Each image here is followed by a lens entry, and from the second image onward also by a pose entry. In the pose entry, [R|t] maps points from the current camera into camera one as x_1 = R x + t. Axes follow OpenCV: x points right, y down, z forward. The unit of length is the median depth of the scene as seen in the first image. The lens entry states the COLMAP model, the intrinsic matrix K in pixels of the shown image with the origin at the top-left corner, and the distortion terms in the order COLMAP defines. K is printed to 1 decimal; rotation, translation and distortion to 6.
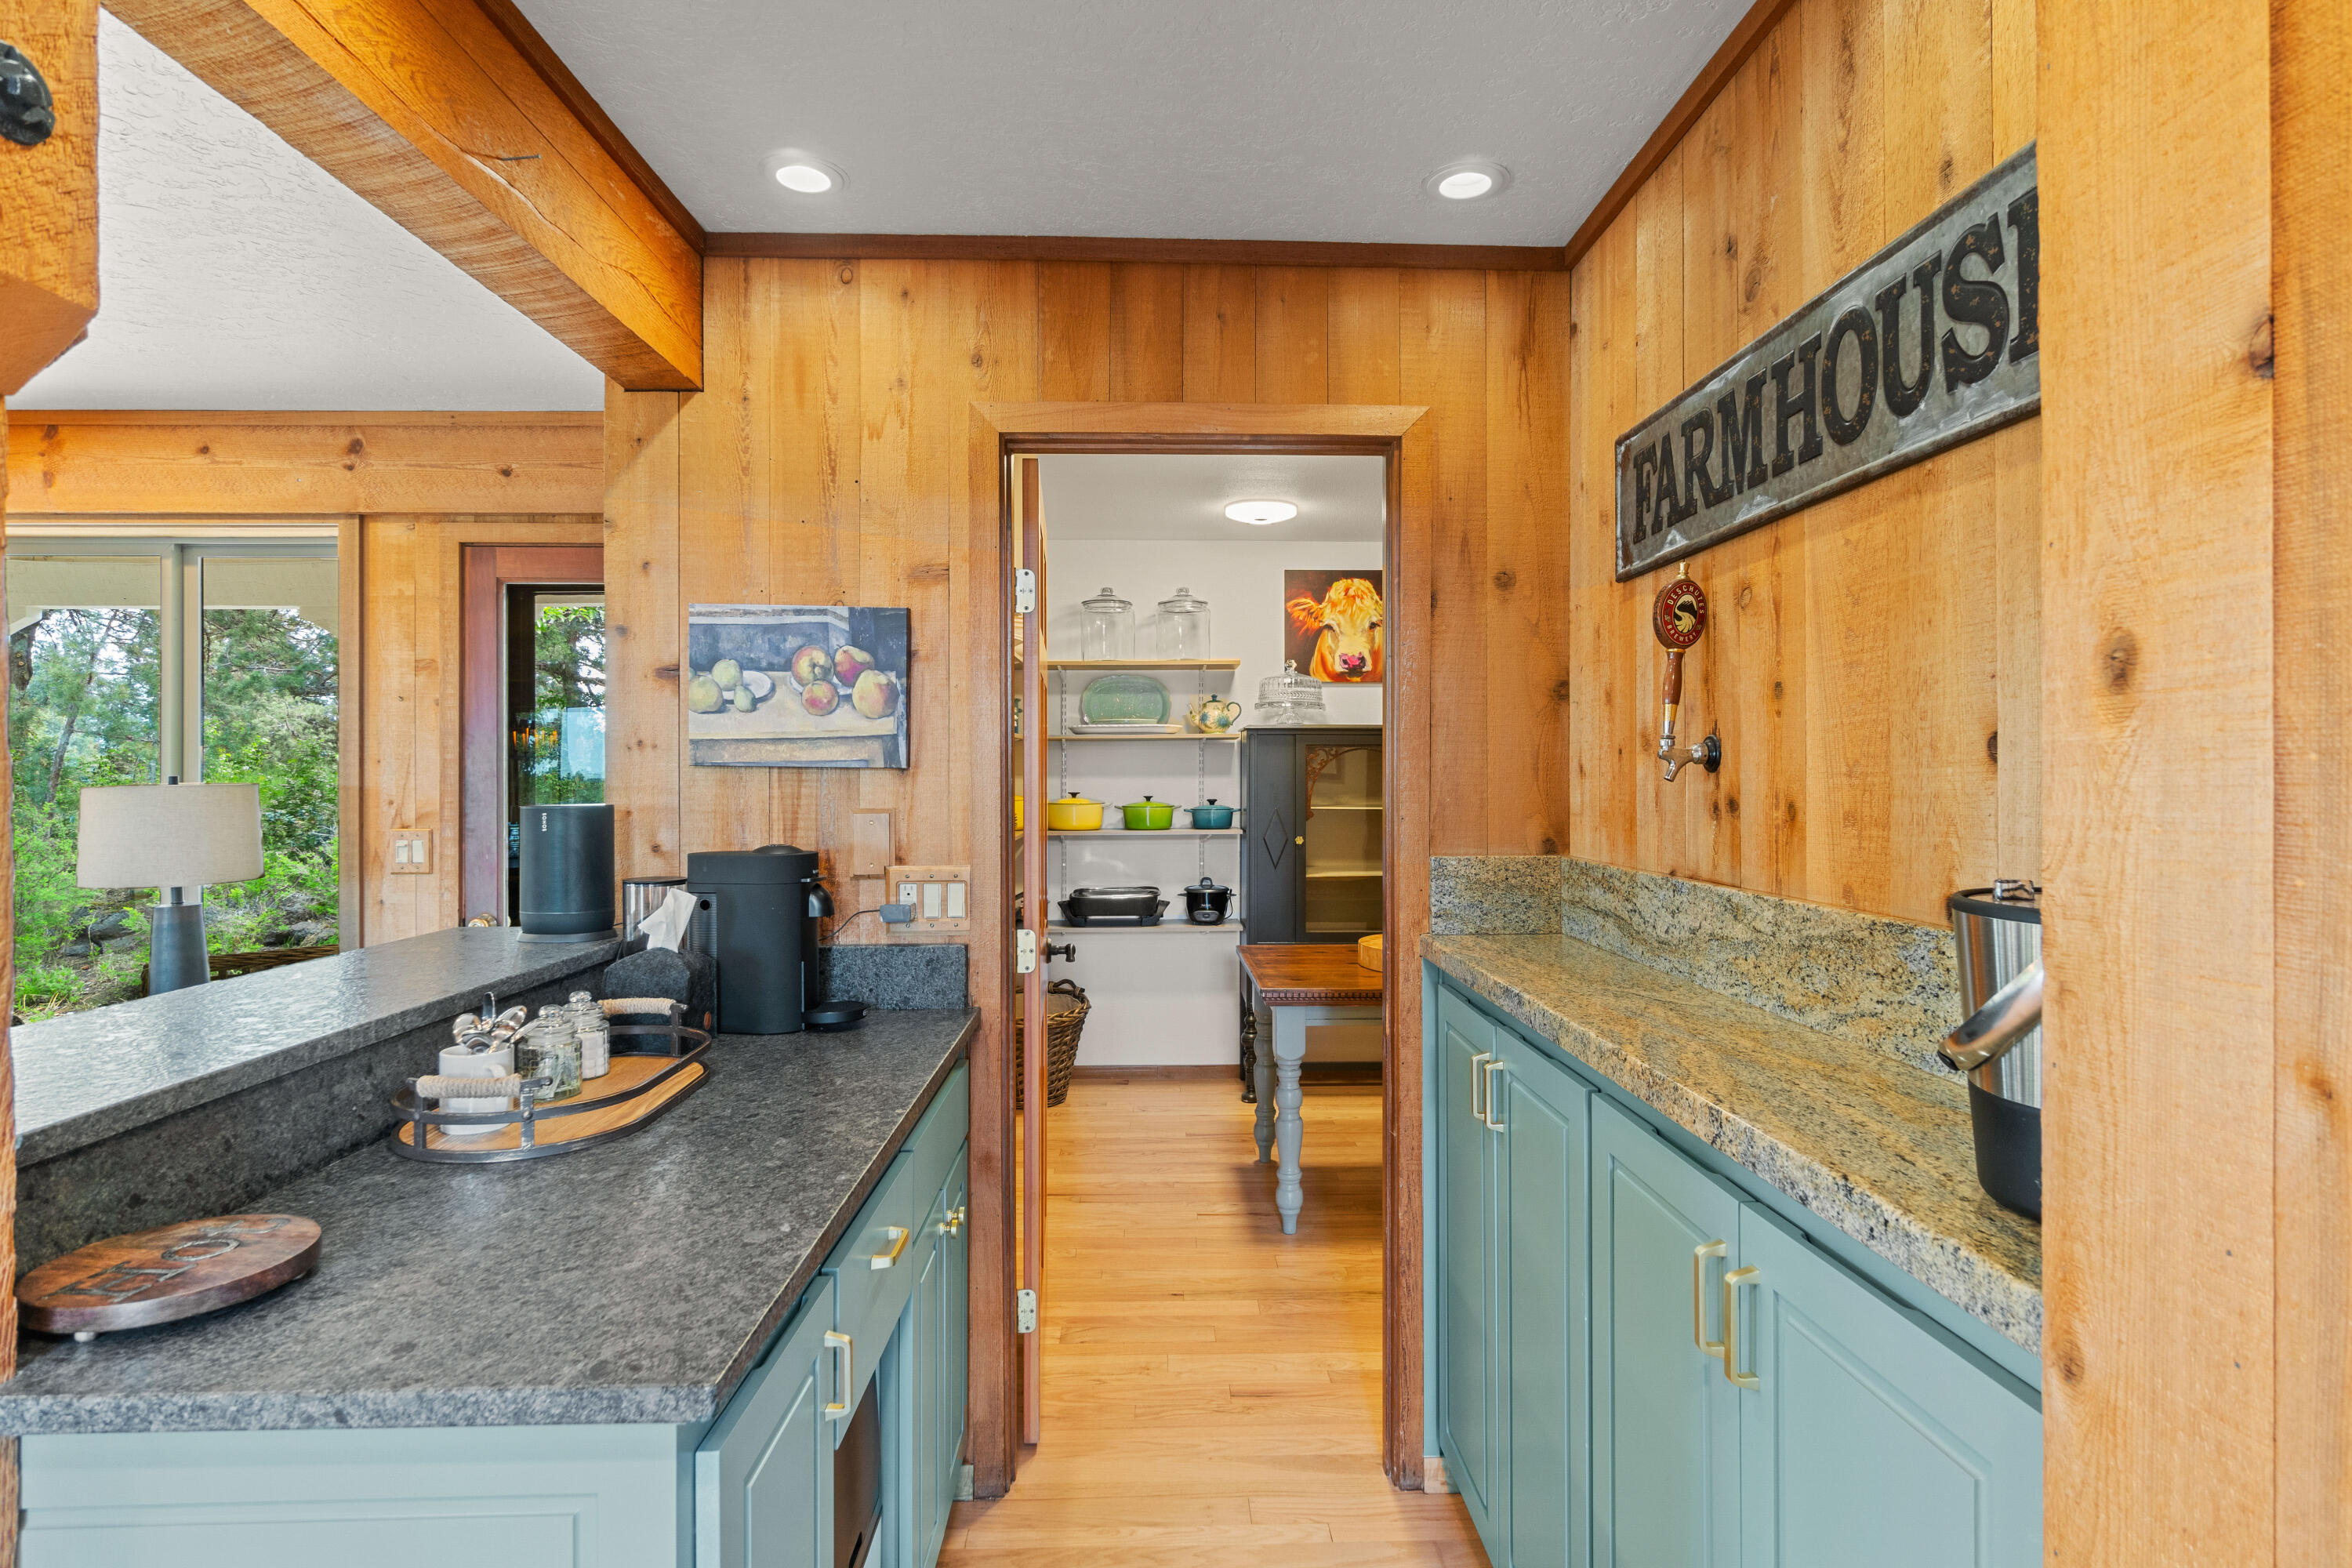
lens RADIAL K [[1197.1, 0, 1182.8], [0, 1197.1, 769.9], [0, 0, 1]] dist [-0.002810, 0.000210]
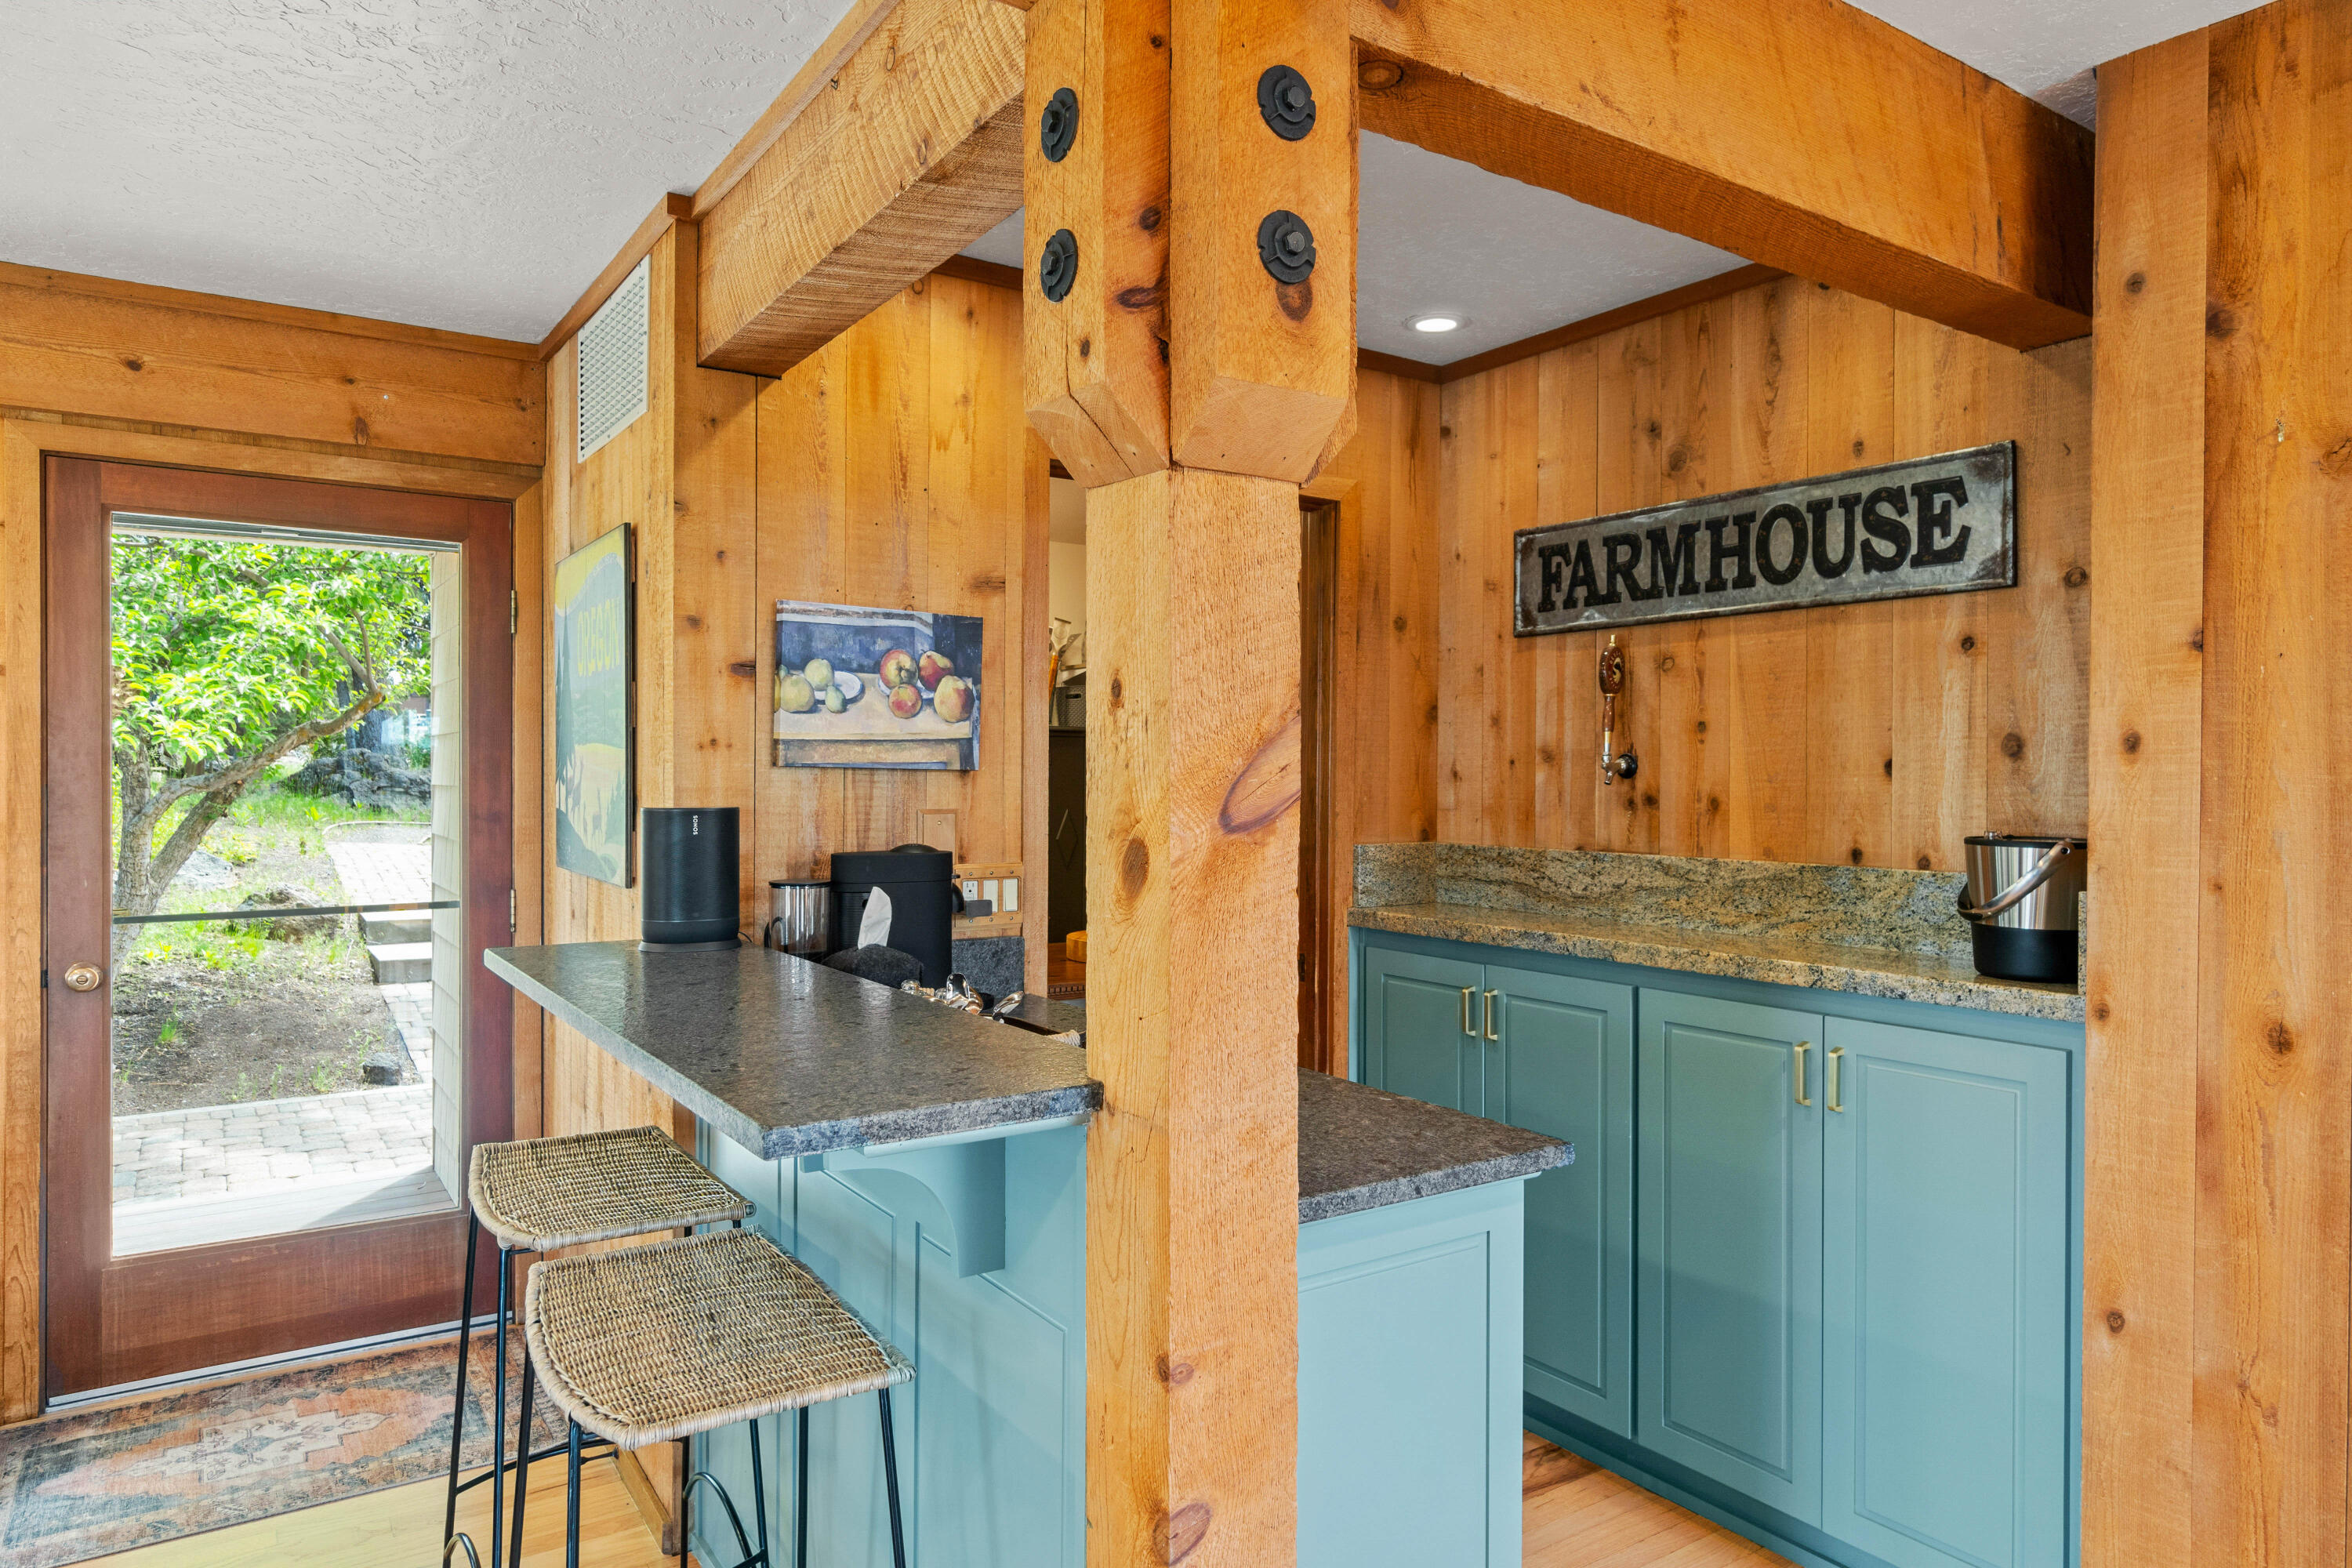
lens RADIAL K [[1442.2, 0, 1176.0], [0, 1442.2, 784.0], [0, 0, 1]] dist [-0.004593, -0.002180]
pose [[0.846331, 0.001716, 0.532654, -0.766127], [-0.007935, 0.999924, 0.009385, -0.002740], [-0.532598, -0.012170, 0.846281, -0.164235]]
